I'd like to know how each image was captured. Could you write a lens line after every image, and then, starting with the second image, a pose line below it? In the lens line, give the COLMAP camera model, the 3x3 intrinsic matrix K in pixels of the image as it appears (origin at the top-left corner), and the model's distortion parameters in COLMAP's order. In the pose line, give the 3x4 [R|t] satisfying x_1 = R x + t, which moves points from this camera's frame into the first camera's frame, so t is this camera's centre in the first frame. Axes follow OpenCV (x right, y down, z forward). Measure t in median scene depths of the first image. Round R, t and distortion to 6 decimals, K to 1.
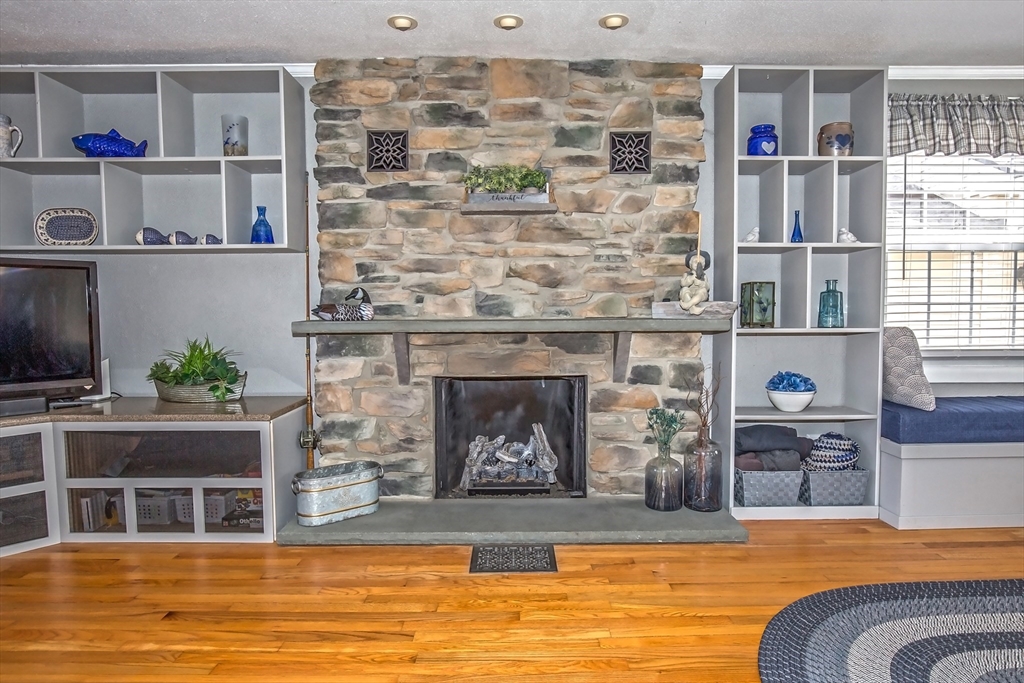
lens RADIAL K [[578.0, 0, 512.0], [0, 578.0, 341.5], [0, 0, 1]] dist [-0.015135, -0.000513]
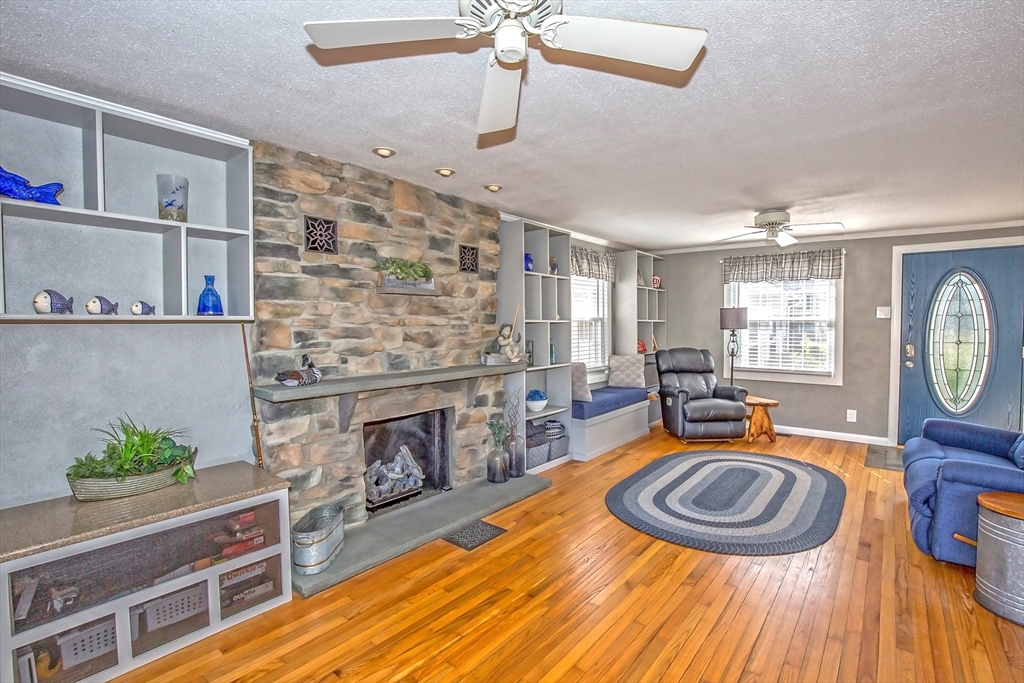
lens RADIAL K [[477.1, 0, 519.2], [0, 477.1, 342.2], [0, 0, 1]] dist [-0.029551, 0.000357]
pose [[0.628044, -0.025449, 0.777762, -0.714347], [0.039969, 0.999201, 0.000419, -0.099174], [-0.777151, 0.030823, 0.628559, 0.093575]]
